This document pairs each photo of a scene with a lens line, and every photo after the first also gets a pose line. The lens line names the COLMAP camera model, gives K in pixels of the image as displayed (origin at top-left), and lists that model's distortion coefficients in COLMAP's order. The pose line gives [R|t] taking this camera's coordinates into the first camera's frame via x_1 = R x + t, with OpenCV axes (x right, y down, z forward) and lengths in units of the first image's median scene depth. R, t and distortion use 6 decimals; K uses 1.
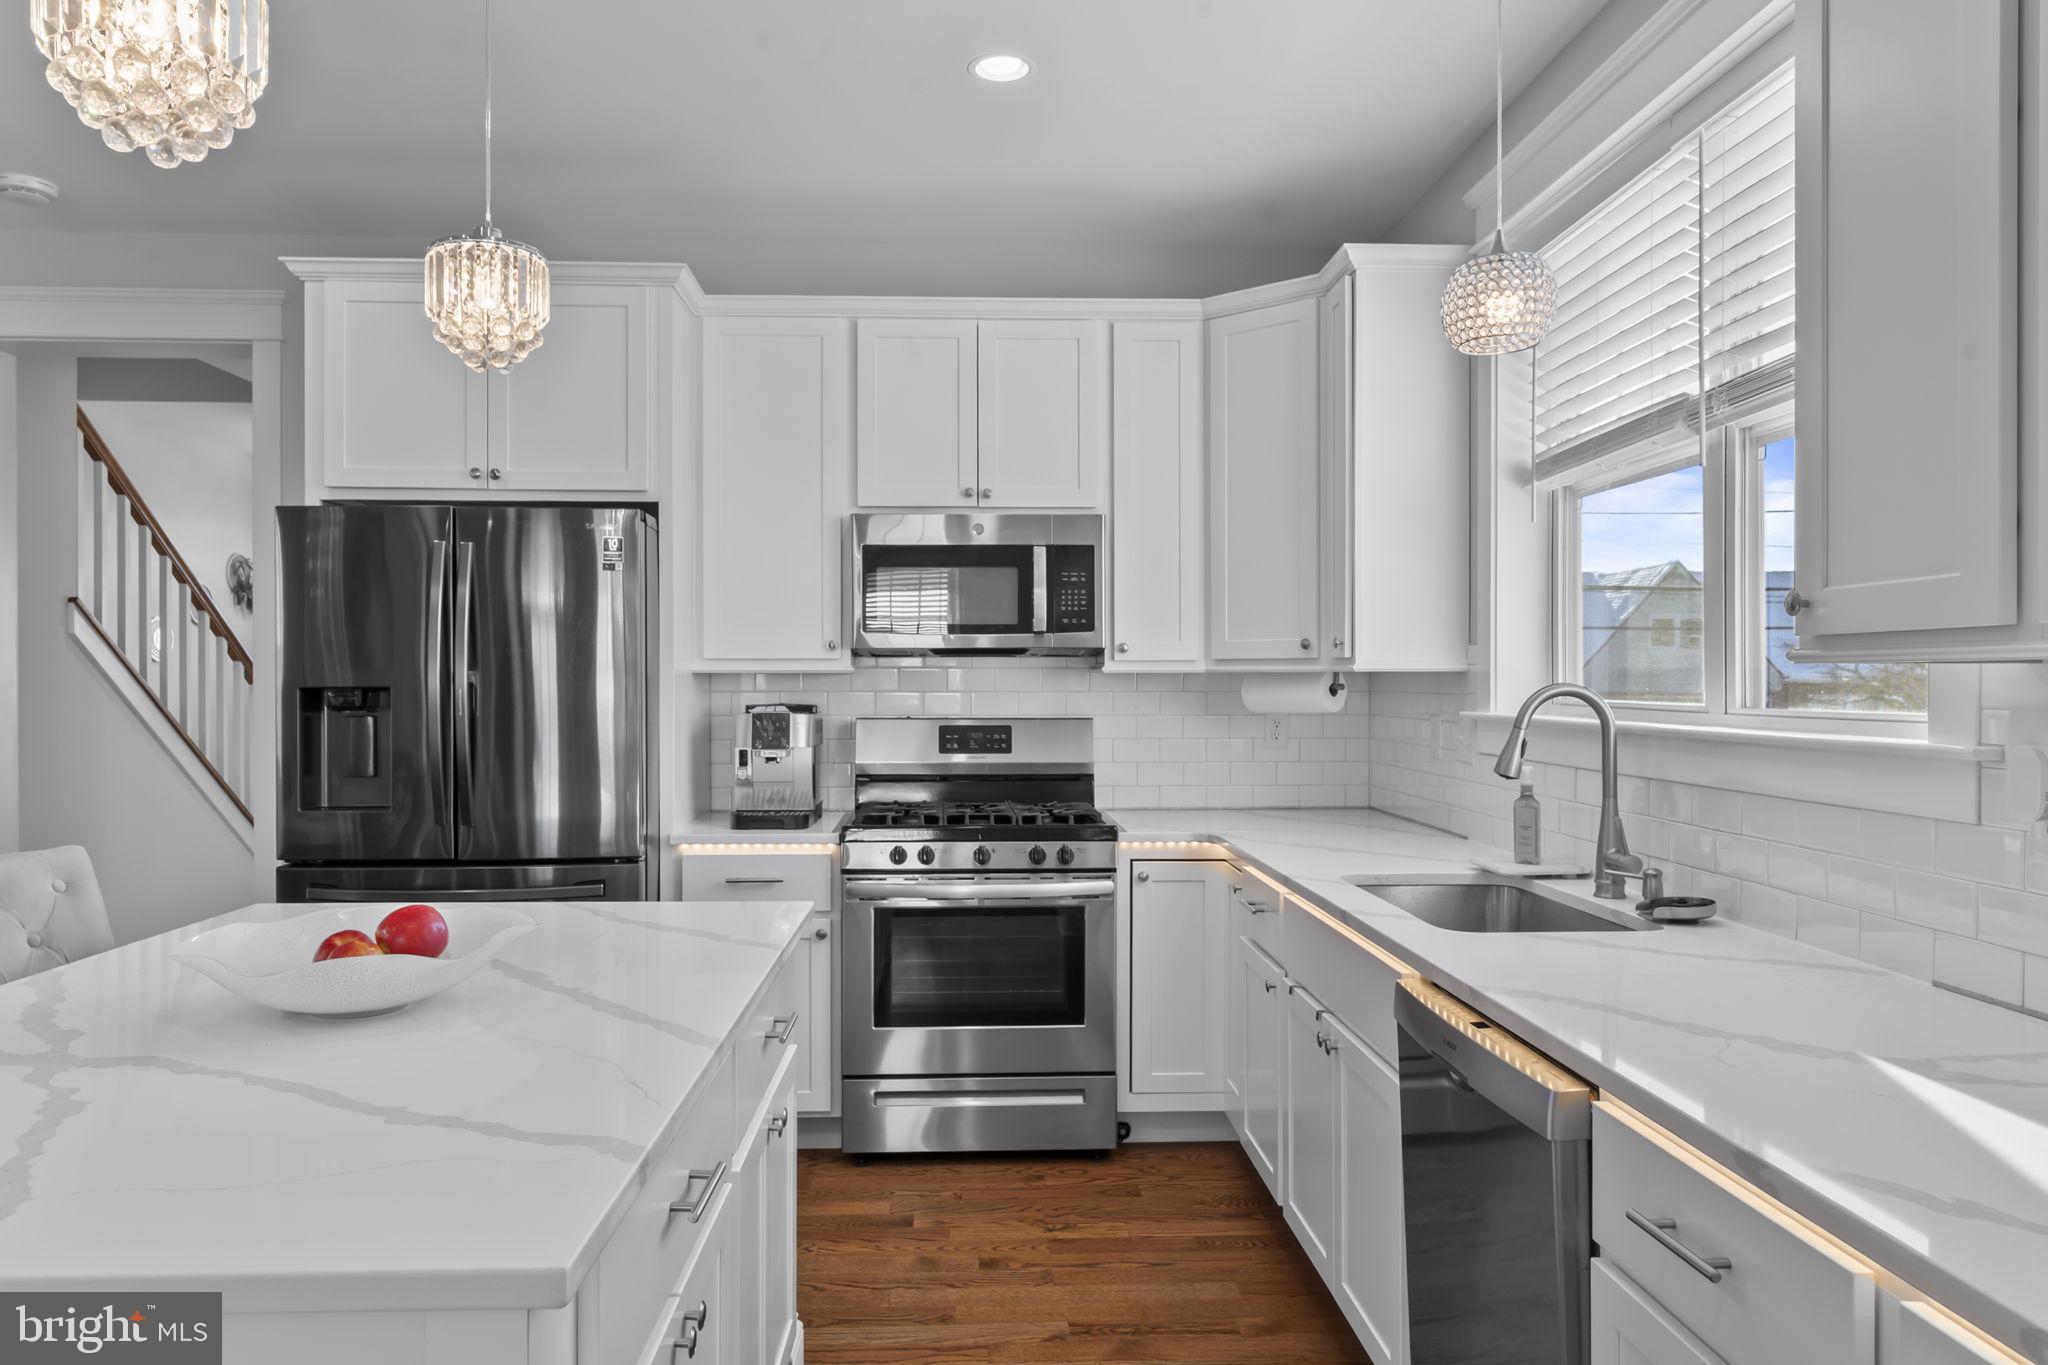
lens RADIAL K [[1361.1, 0, 1011.1], [0, 1361.1, 677.7], [0, 0, 1]] dist [-0.003234, 0.002906]
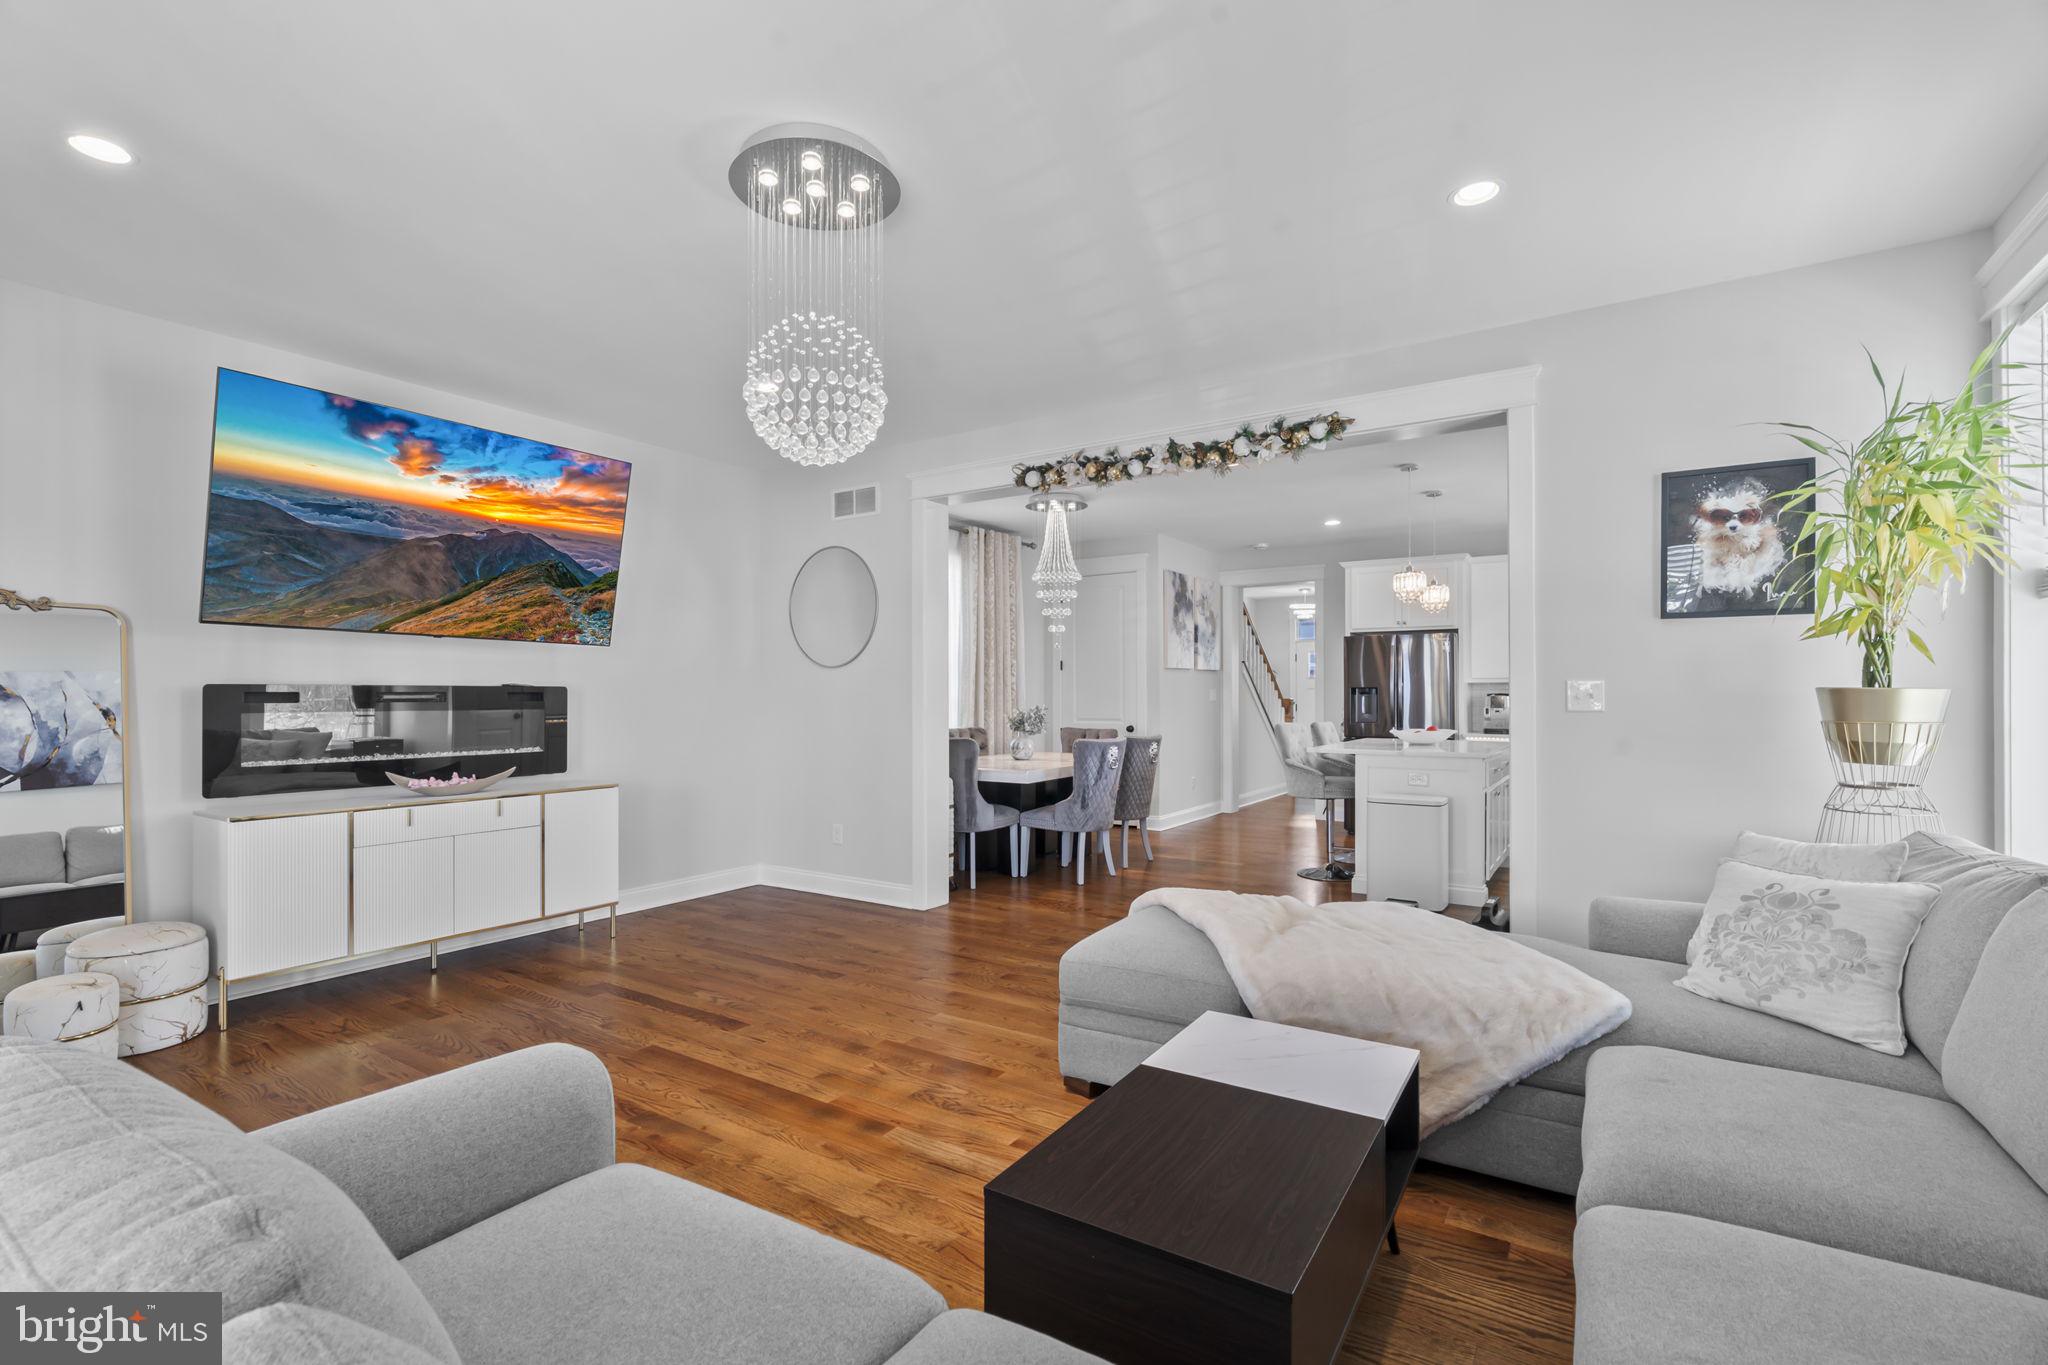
lens RADIAL K [[928.5, 0, 1006.5], [0, 928.5, 700.3], [0, 0, 1]] dist [-0.007863, -0.000406]
pose [[0.804740, 0.003691, -0.593616, 0.170815], [0.000830, 0.999973, 0.007344, 0.019623], [0.593627, -0.006403, 0.804715, -1.331607]]
